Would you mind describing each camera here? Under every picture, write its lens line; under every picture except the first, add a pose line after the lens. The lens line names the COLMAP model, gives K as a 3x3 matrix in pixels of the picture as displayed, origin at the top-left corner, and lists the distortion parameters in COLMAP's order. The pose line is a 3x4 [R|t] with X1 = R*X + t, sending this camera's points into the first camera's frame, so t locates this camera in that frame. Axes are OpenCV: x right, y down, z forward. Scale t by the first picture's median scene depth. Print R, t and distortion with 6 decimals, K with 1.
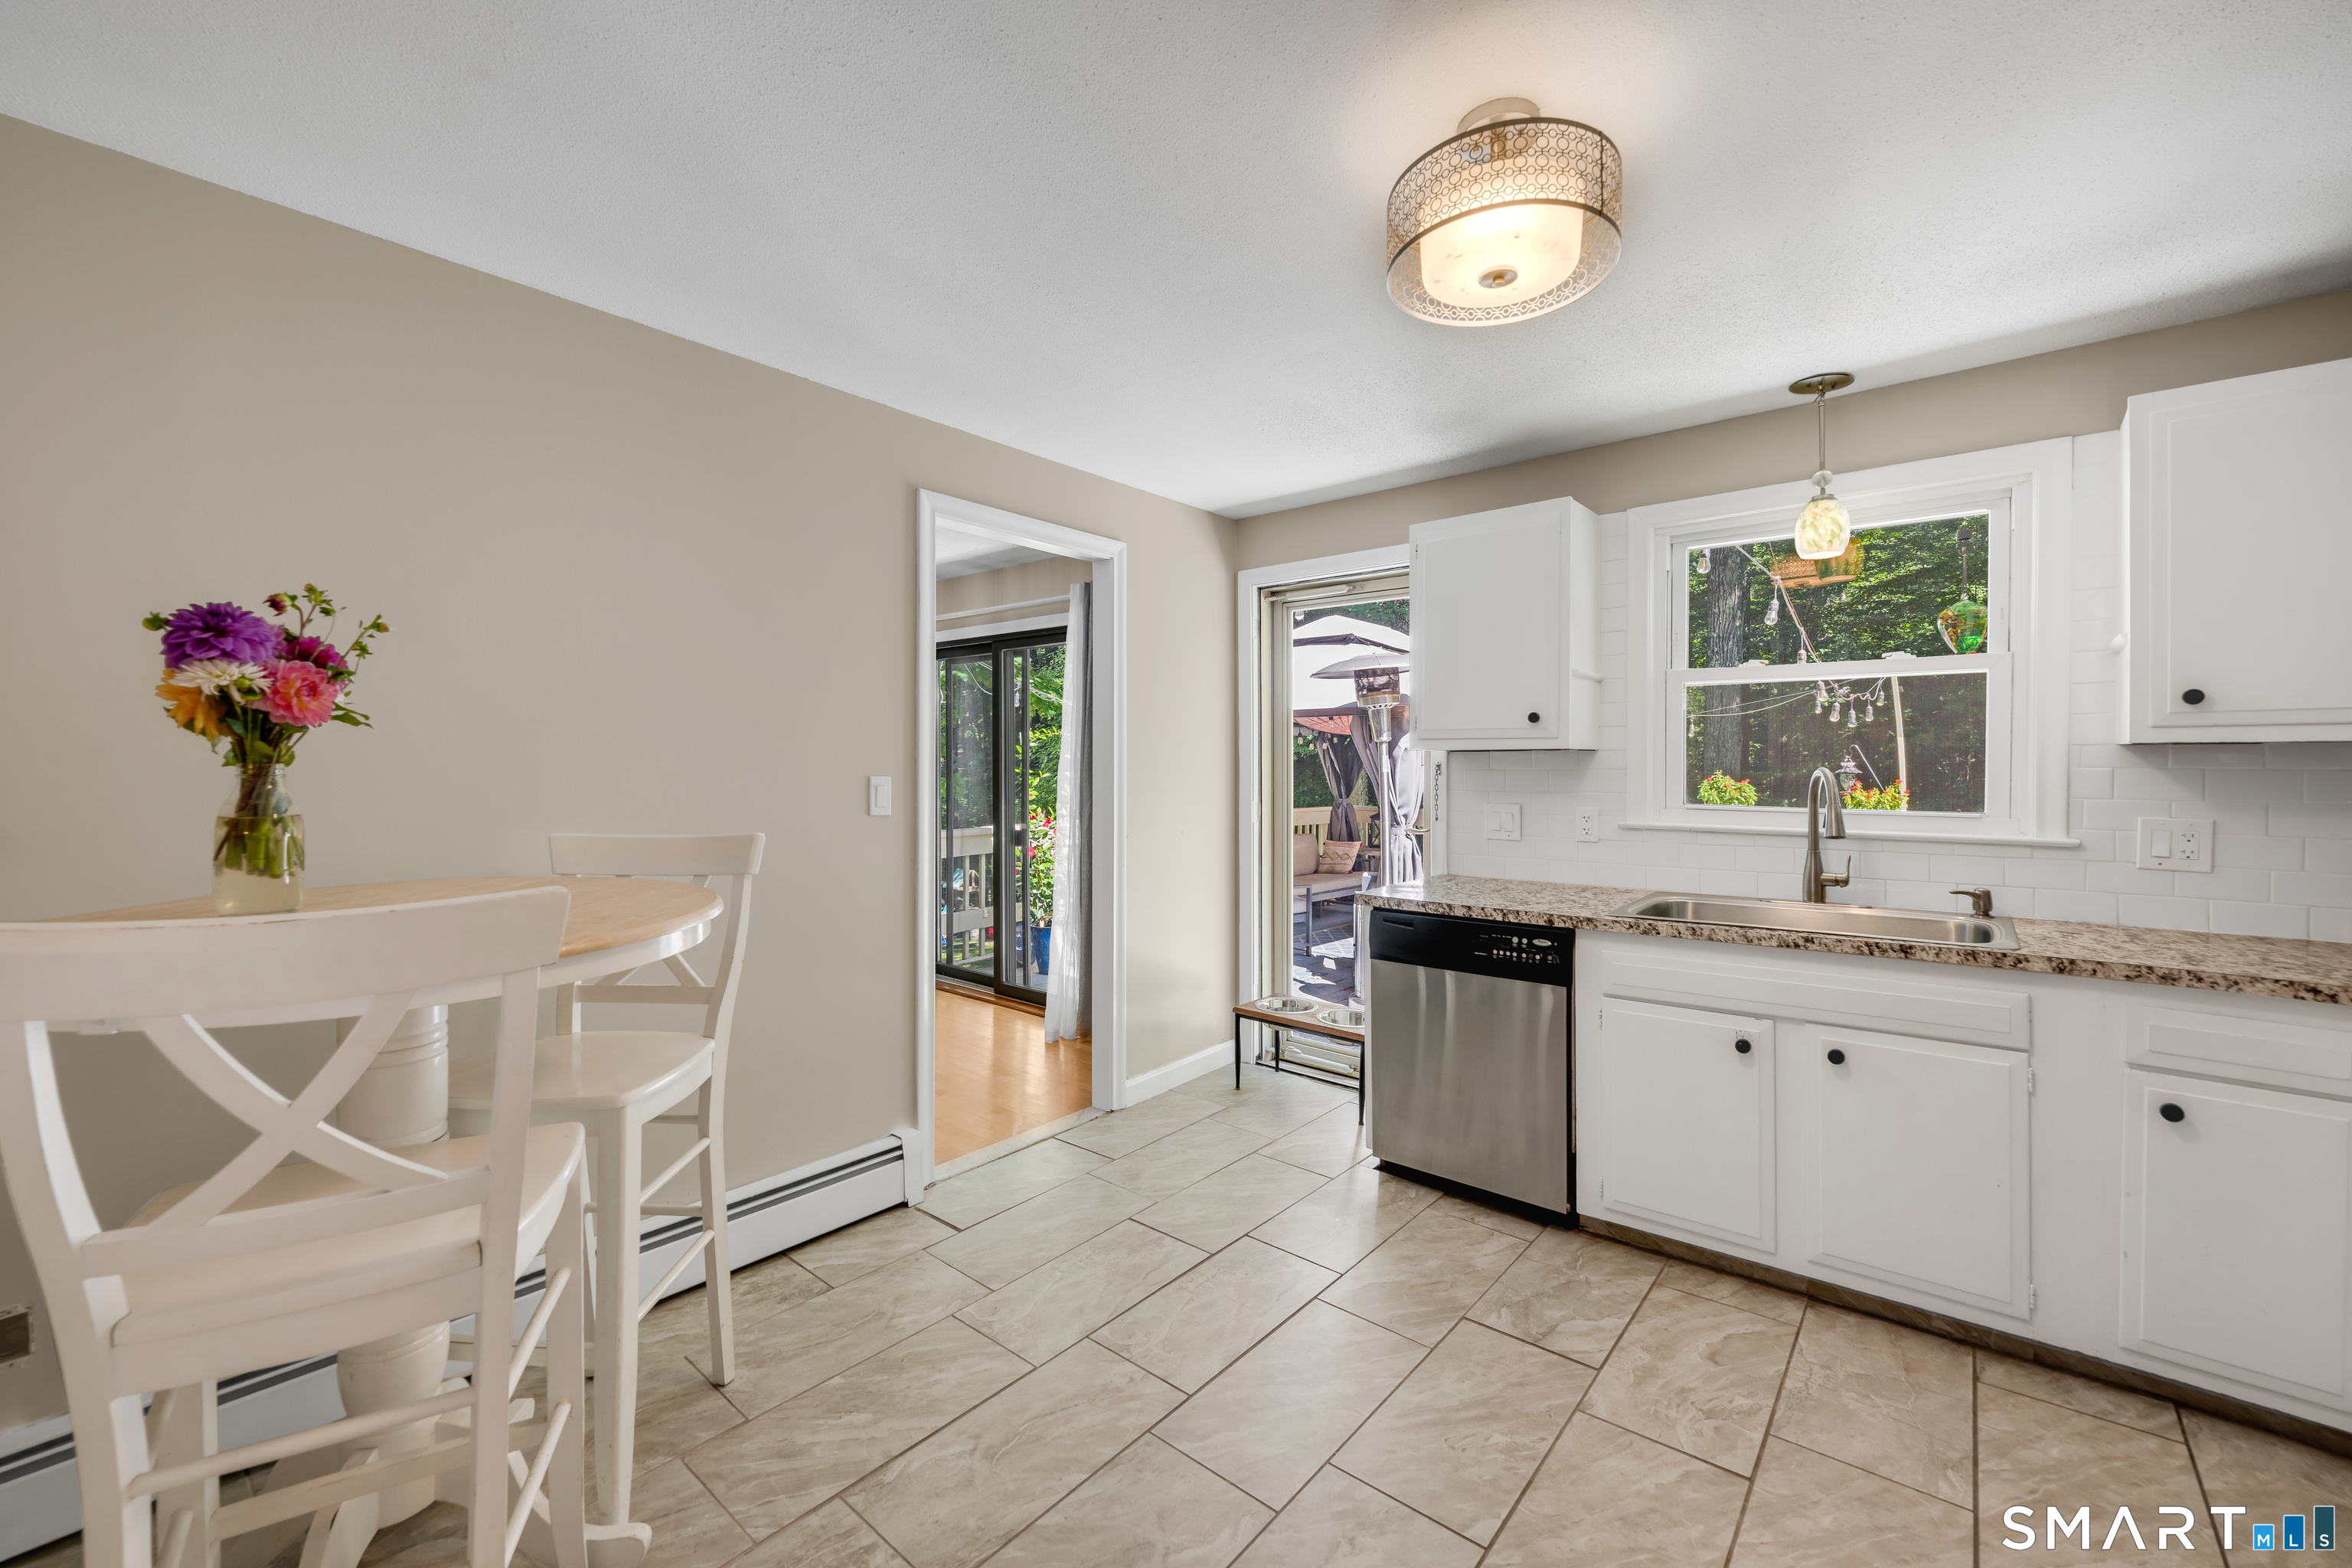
lens RADIAL K [[939.0, 0, 1176.8], [0, 939.0, 770.1], [0, 0, 1]] dist [-0.000659, -0.000150]
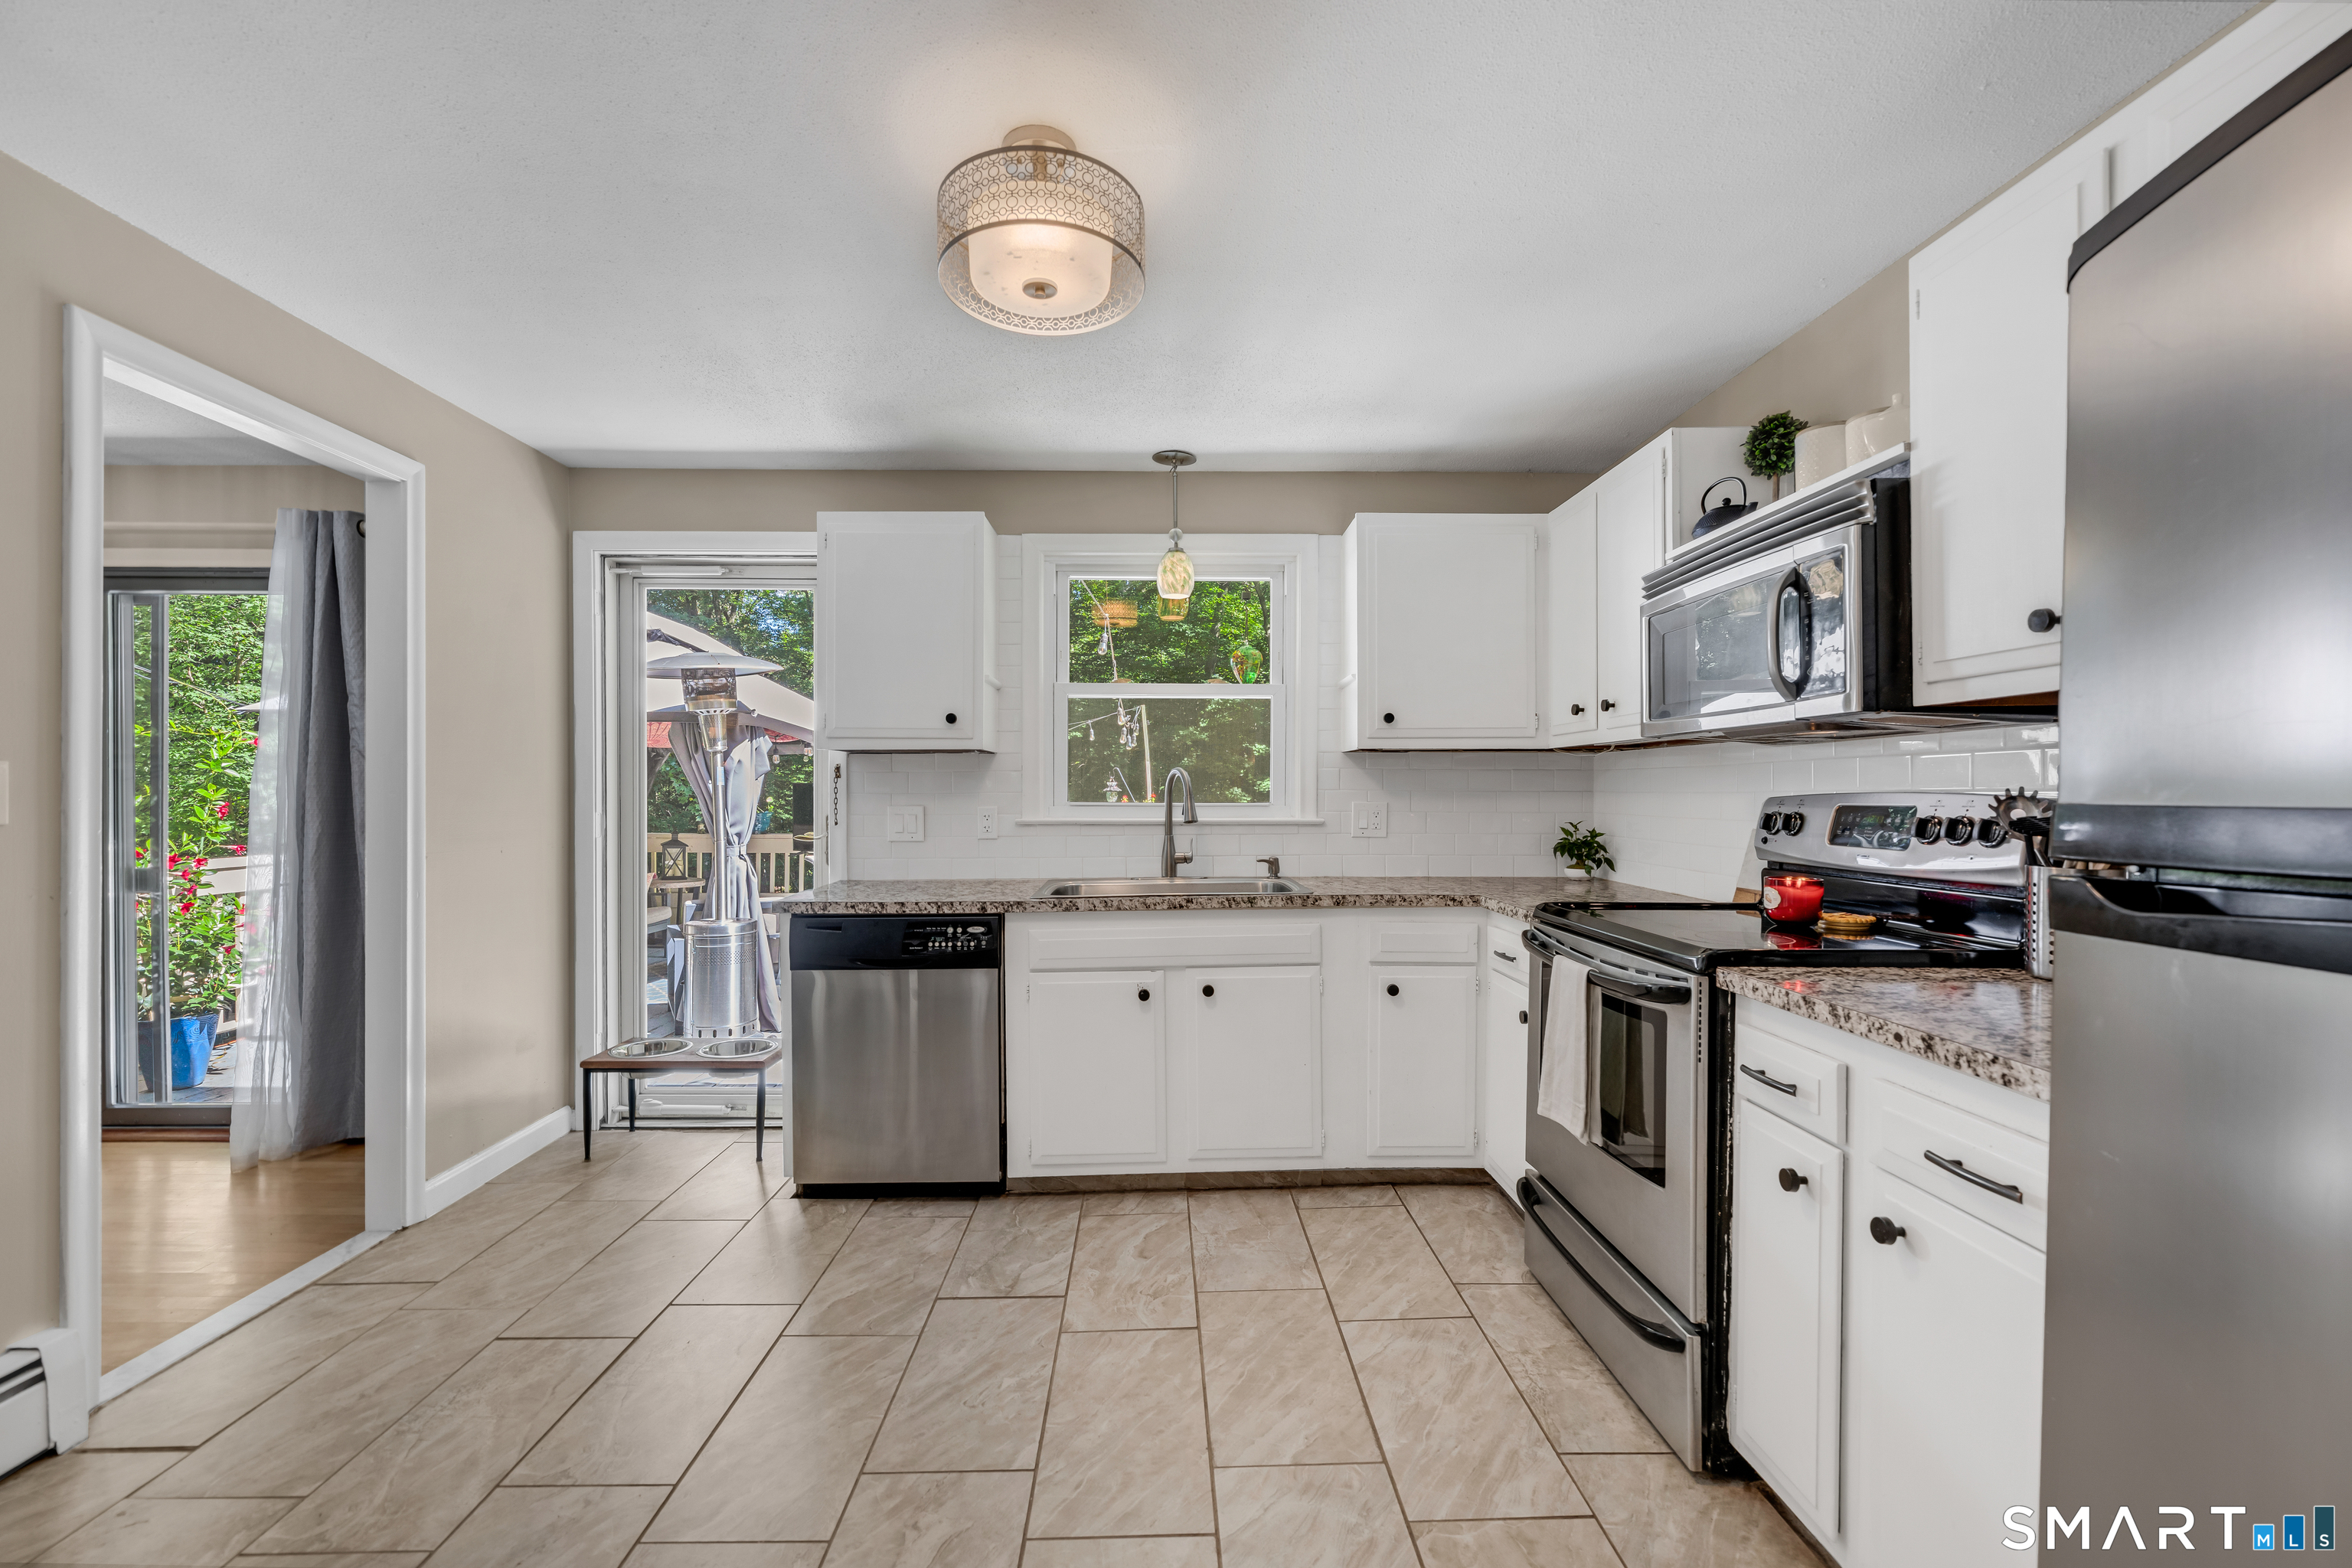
lens RADIAL K [[976.1, 0, 1170.6], [0, 976.1, 793.2], [0, 0, 1]] dist [-0.000451, -0.000070]
pose [[0.756270, -0.001106, 0.654258, -0.152735], [0.003928, 0.999988, -0.002850, 0.033178], [-0.654247, 0.004726, 0.756266, 0.028546]]
